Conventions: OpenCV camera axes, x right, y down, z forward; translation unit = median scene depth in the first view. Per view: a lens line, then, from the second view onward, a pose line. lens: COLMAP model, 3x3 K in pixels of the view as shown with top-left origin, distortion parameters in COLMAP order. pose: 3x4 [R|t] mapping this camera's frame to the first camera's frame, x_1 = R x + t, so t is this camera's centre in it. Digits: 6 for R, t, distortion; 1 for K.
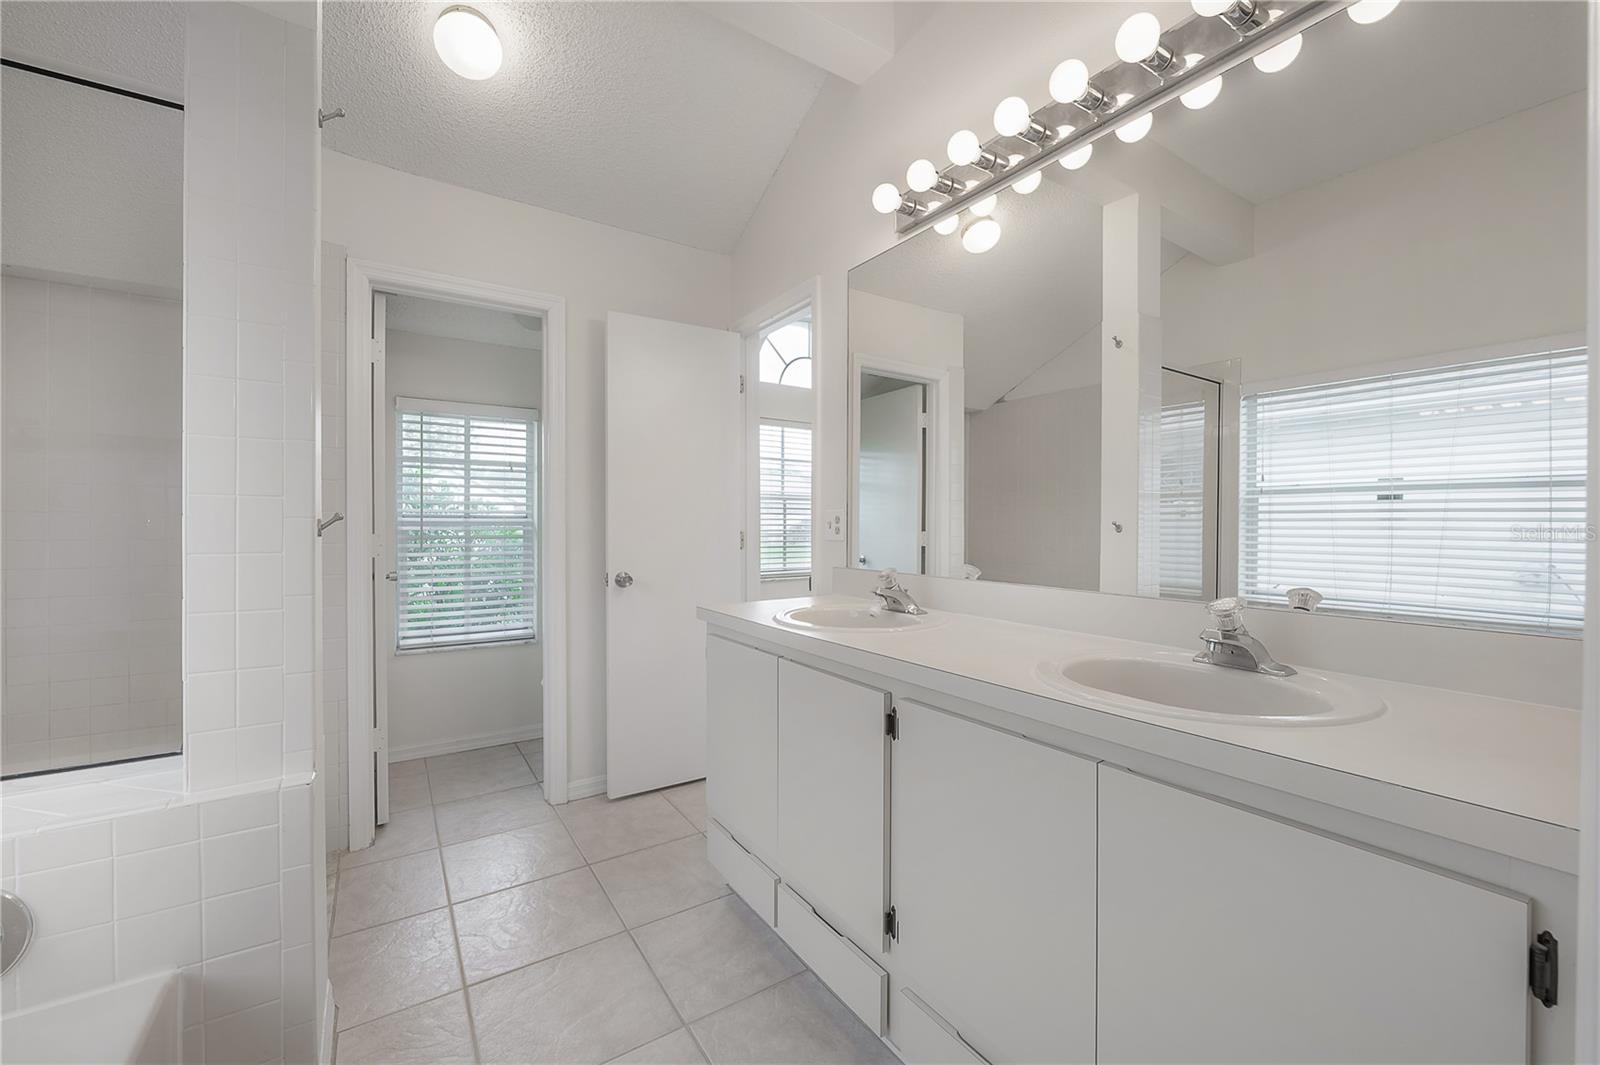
lens RADIAL K [[638.3, 0, 803.6], [0, 638.3, 530.2], [0, 0, 1]] dist [-0.001926, -0.000378]
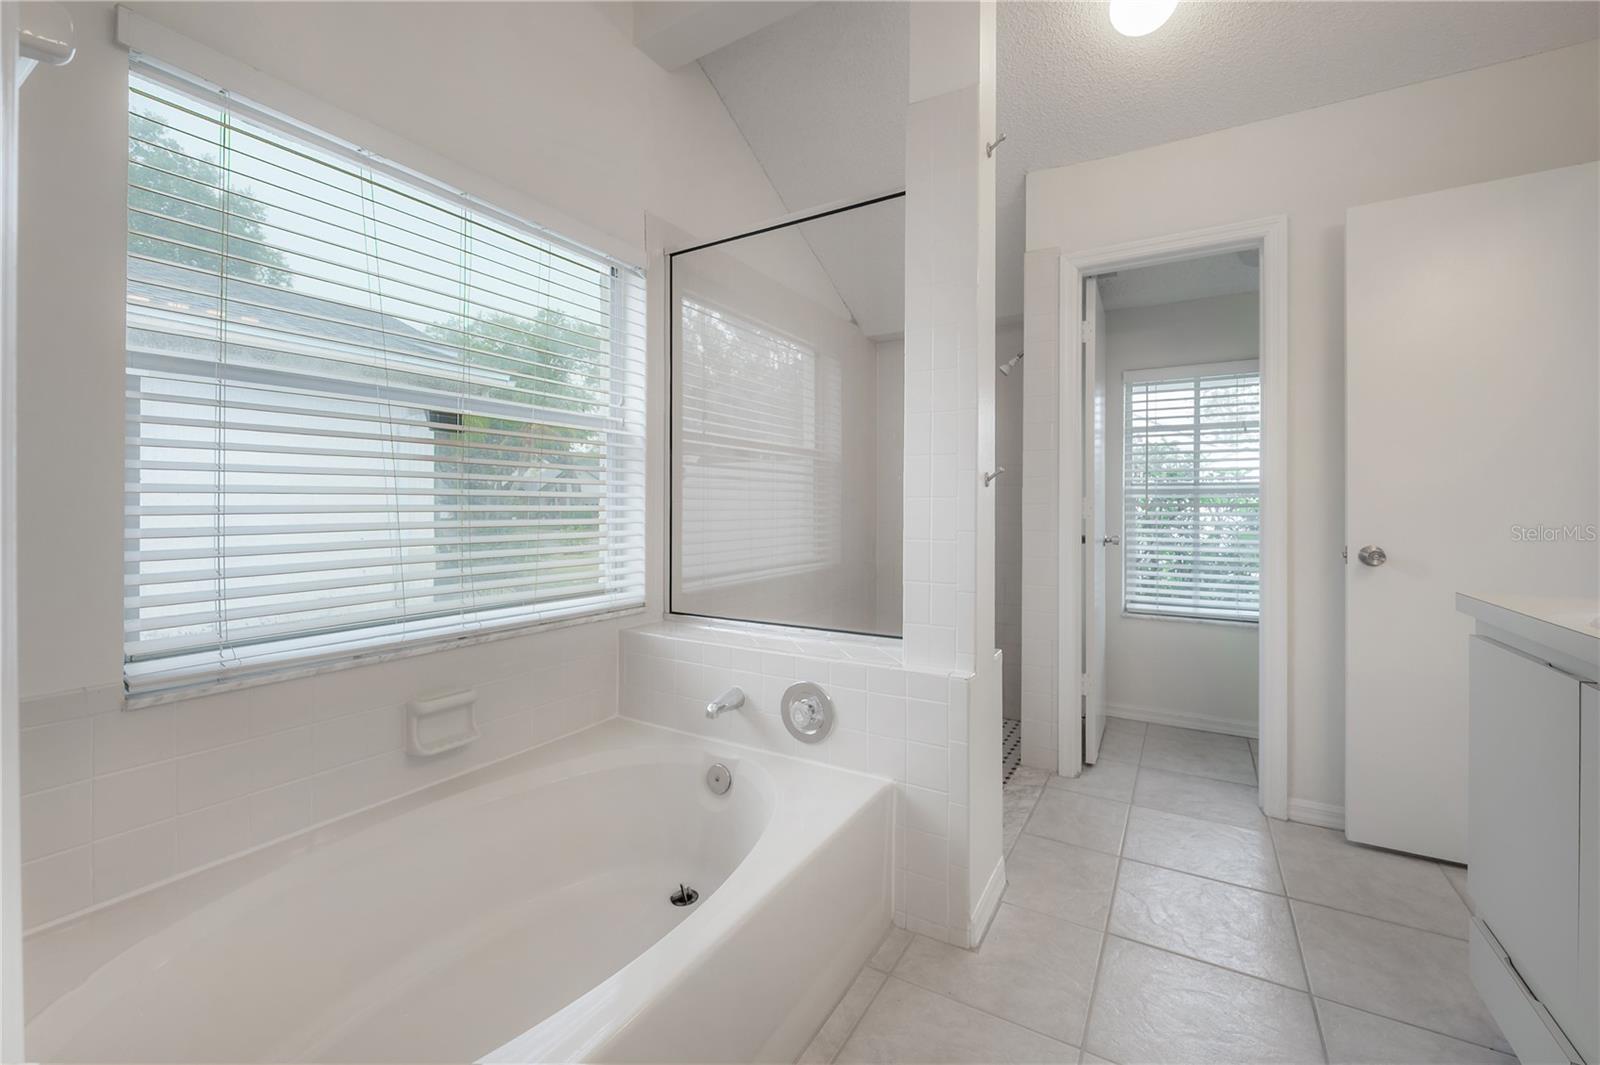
lens RADIAL K [[653.2, 0, 806.0], [0, 653.2, 512.2], [0, 0, 1]] dist [-0.000328, -0.000109]
pose [[0.432727, 0.003150, -0.901519, 0.120596], [-0.005718, 0.999983, 0.000749, 0.028614], [0.901507, 0.004831, 0.432738, 0.066983]]
